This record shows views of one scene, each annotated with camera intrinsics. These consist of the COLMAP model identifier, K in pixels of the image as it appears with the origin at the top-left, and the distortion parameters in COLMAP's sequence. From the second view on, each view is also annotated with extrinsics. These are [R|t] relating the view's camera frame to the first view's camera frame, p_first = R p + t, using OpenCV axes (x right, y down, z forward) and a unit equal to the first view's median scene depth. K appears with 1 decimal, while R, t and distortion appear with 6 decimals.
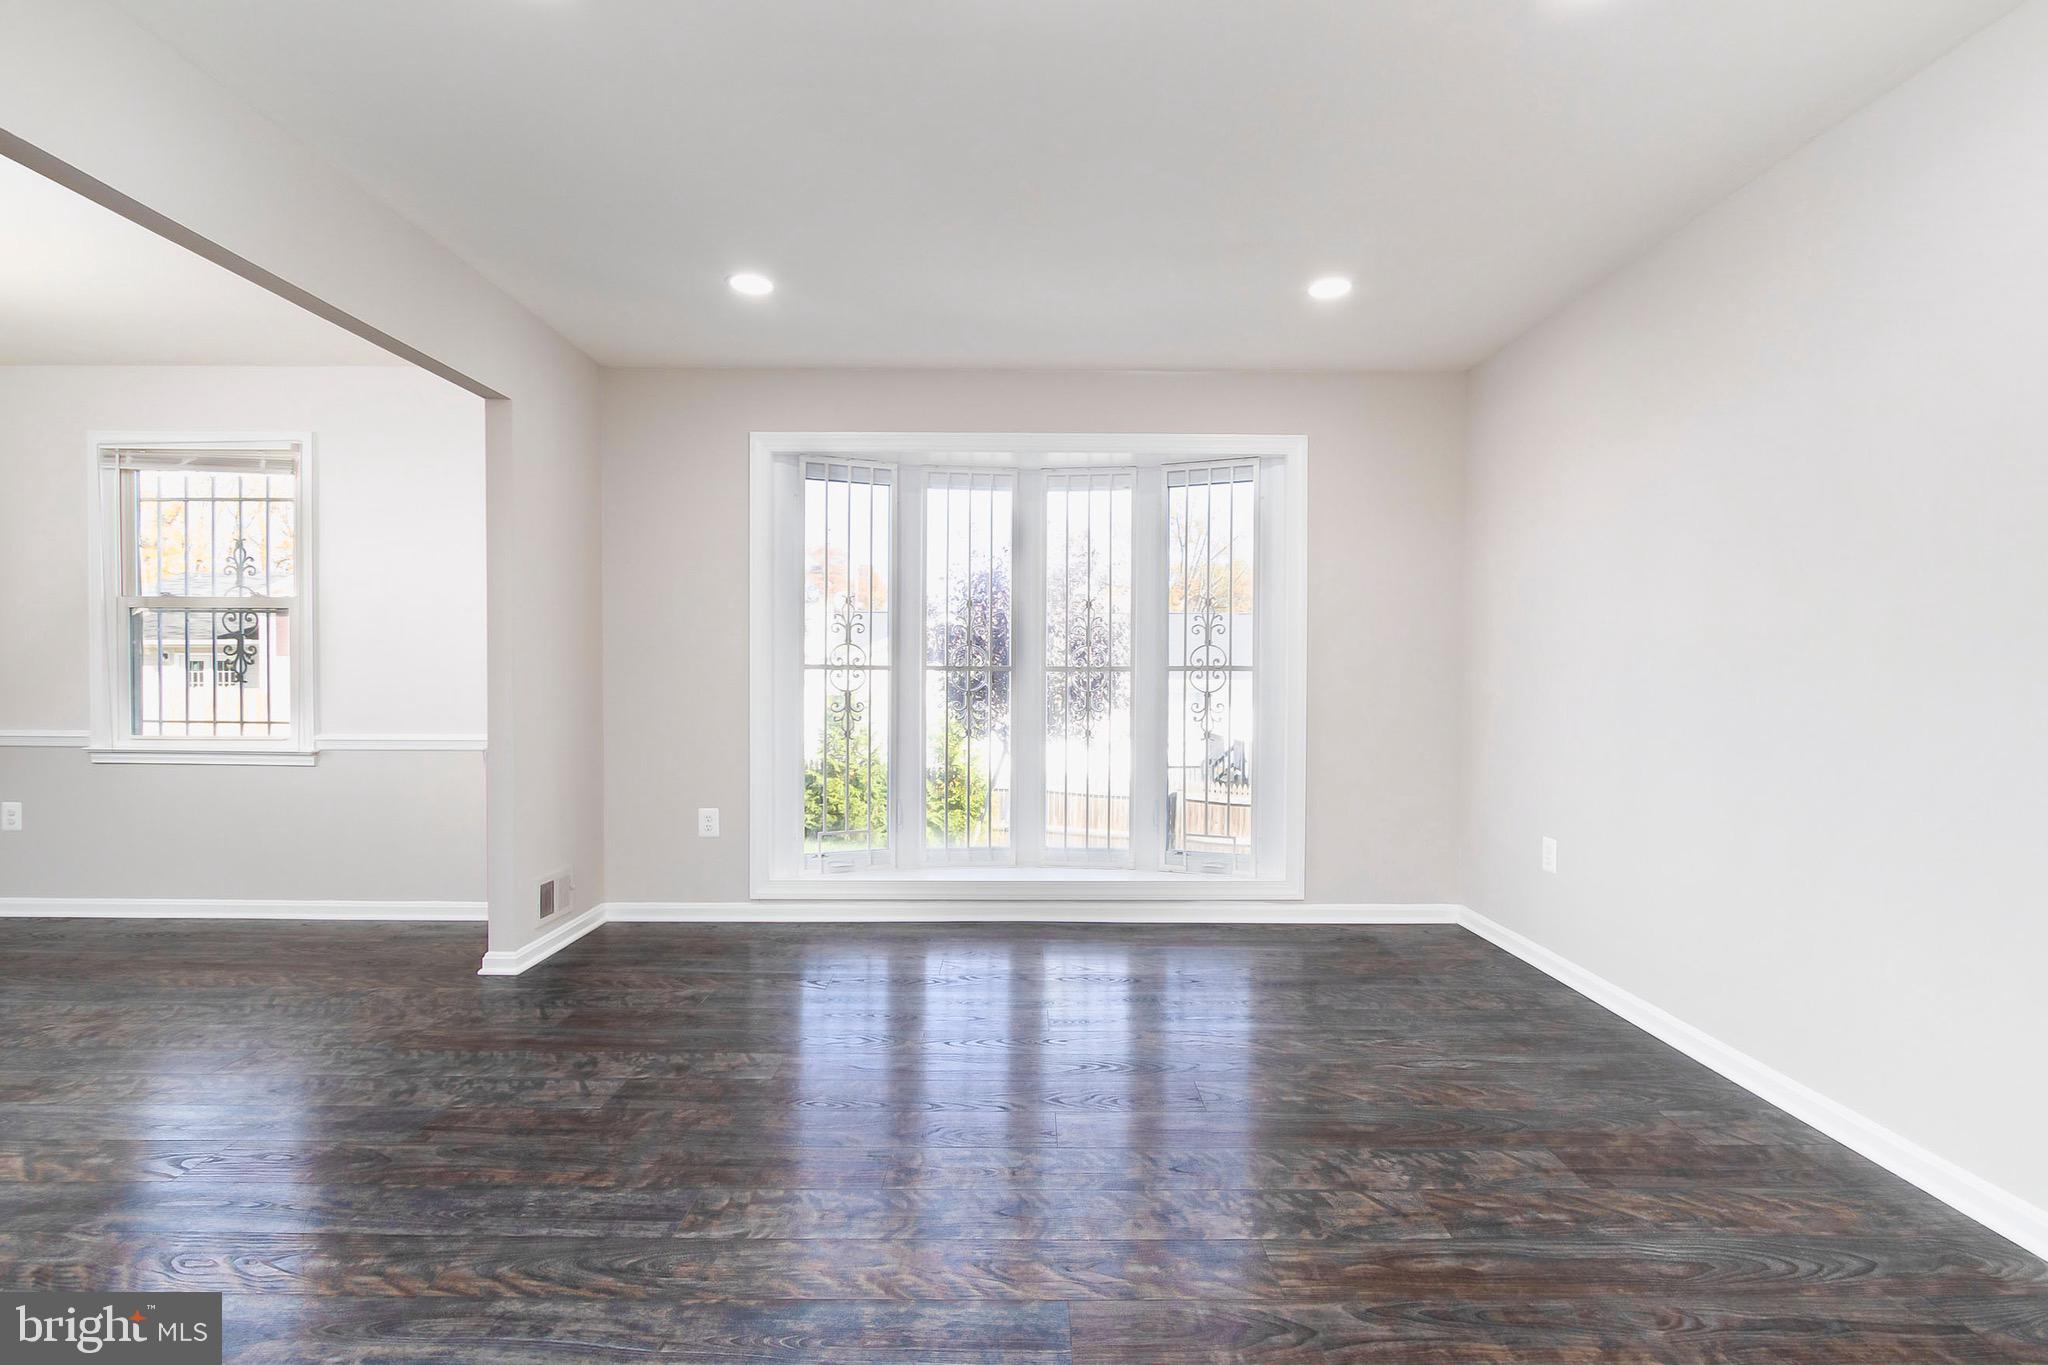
lens RADIAL K [[950.1, 0, 1027.1], [0, 950.1, 694.0], [0, 0, 1]] dist [-0.023494, 0.006521]
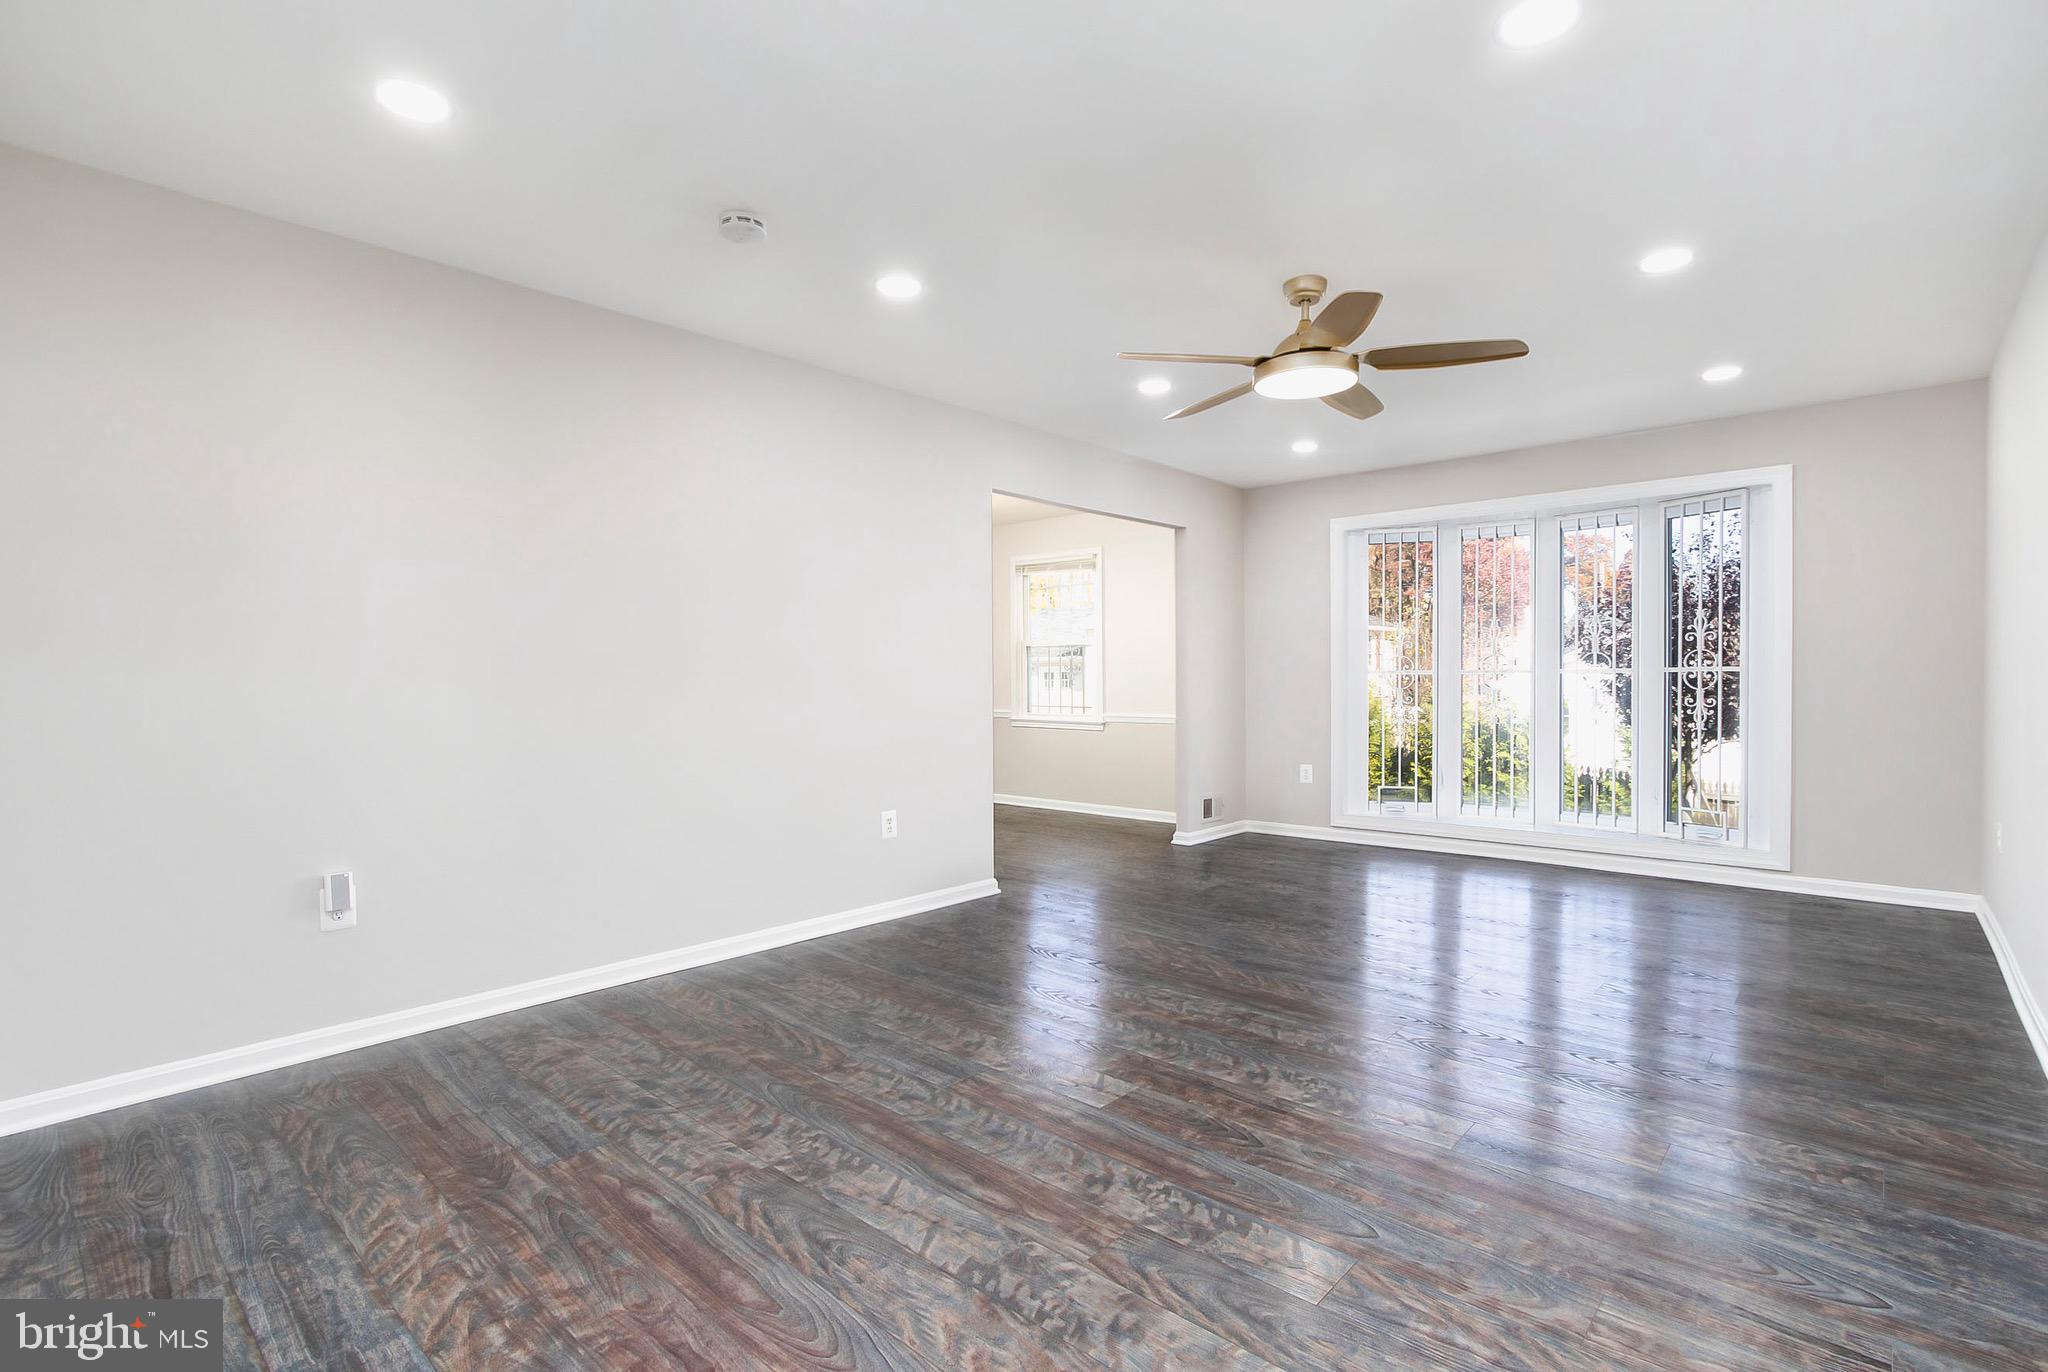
lens RADIAL K [[950.1, 0, 1026.7], [0, 950.1, 683.9], [0, 0, 1]] dist [-0.023494, 0.006521]
pose [[0.733677, -0.005336, -0.679477, 0.384176], [-0.004417, 0.999911, -0.012621, 0.009797], [0.679484, 0.012261, 0.733588, -0.451939]]
